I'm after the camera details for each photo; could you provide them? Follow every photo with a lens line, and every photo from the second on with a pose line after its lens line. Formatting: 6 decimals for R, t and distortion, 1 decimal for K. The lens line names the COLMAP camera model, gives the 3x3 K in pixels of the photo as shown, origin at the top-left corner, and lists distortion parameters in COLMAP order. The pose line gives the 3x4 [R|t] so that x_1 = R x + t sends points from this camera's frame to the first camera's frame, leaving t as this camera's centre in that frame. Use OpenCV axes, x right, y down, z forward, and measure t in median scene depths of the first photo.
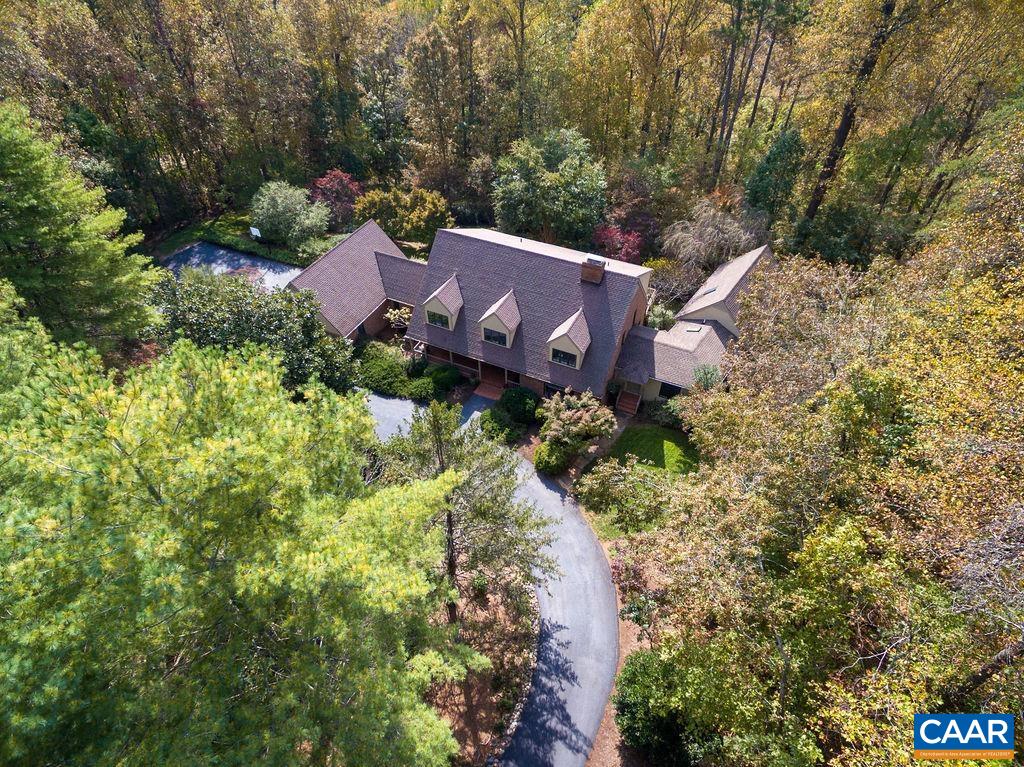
lens RADIAL K [[570.9, 0, 513.4], [0, 570.9, 388.0], [0, 0, 1]] dist [0.007142, 0.002294]
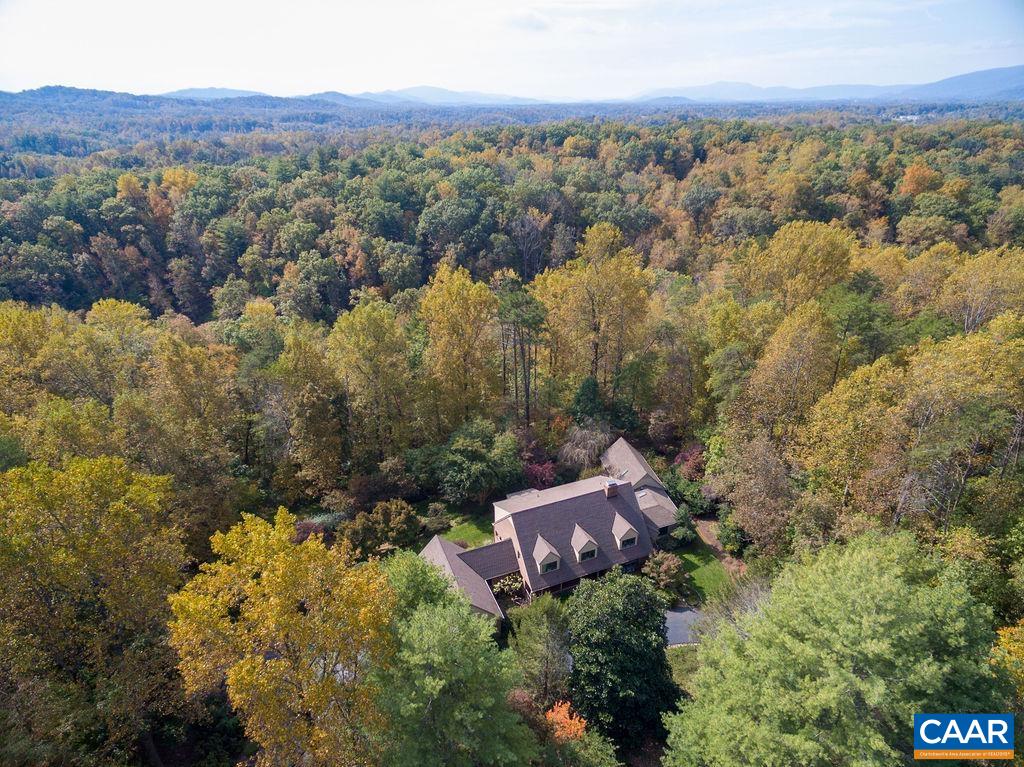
lens RADIAL K [[570.9, 0, 511.1], [0, 570.9, 389.7], [0, 0, 1]] dist [0.007142, 0.002294]
pose [[0.674828, -0.327322, 0.661414, -0.922965], [0.520203, 0.846701, -0.111736, -0.354815], [-0.523446, 0.419472, 0.741652, -0.205887]]
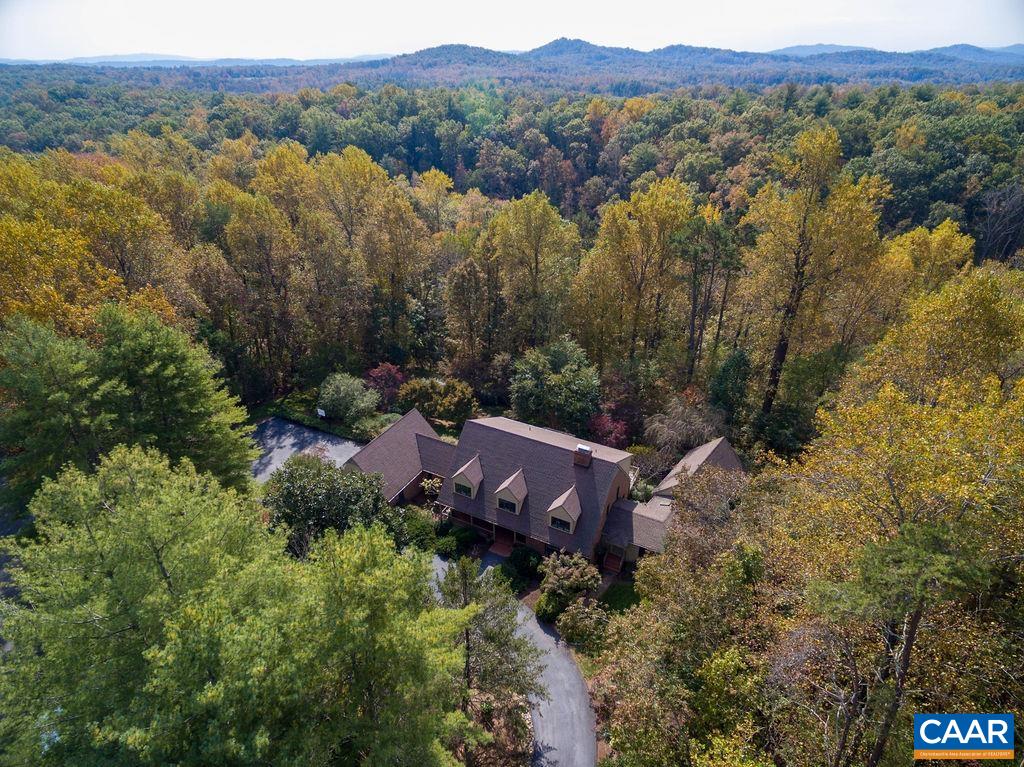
lens RADIAL K [[570.9, 0, 514.7], [0, 570.9, 389.5], [0, 0, 1]] dist [0.007142, 0.002294]
pose [[0.999280, 0.023598, -0.029724, 0.014582], [-0.030561, 0.964711, -0.261533, -0.005439], [0.022504, 0.262253, 0.964737, -0.259603]]
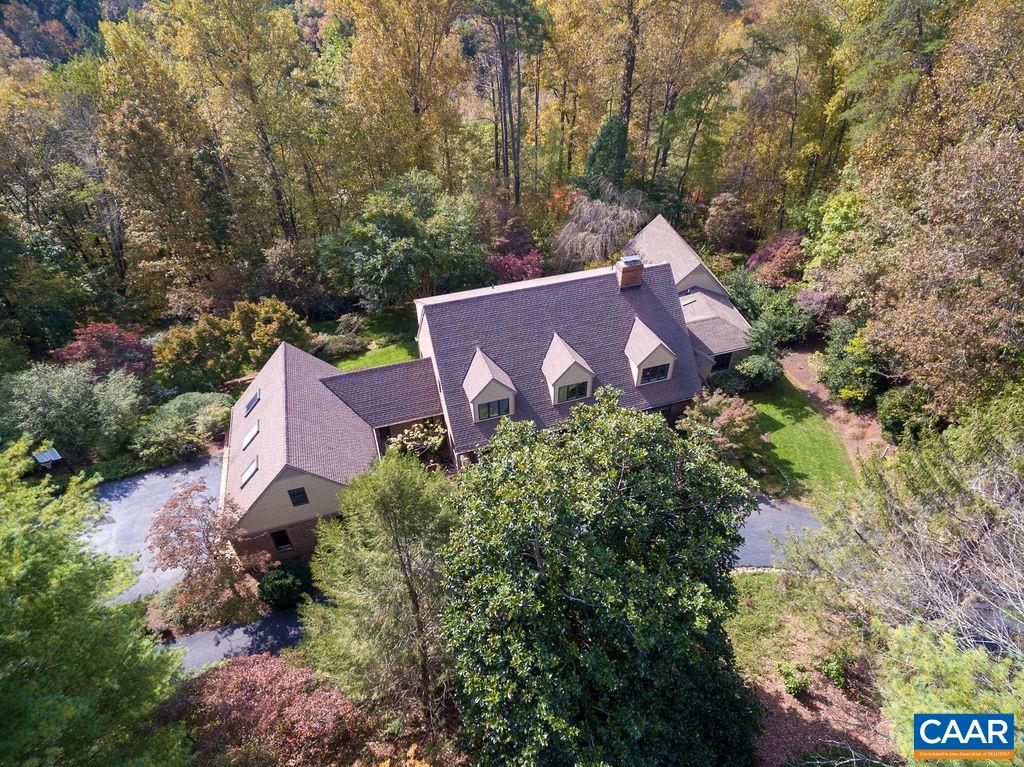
lens RADIAL K [[570.9, 0, 511.2], [0, 570.9, 385.9], [0, 0, 1]] dist [0.007142, 0.002294]
pose [[0.729228, -0.430640, 0.531766, -0.454079], [0.488782, 0.871678, 0.035629, -0.146238], [-0.478872, 0.233936, 0.846141, 0.313397]]
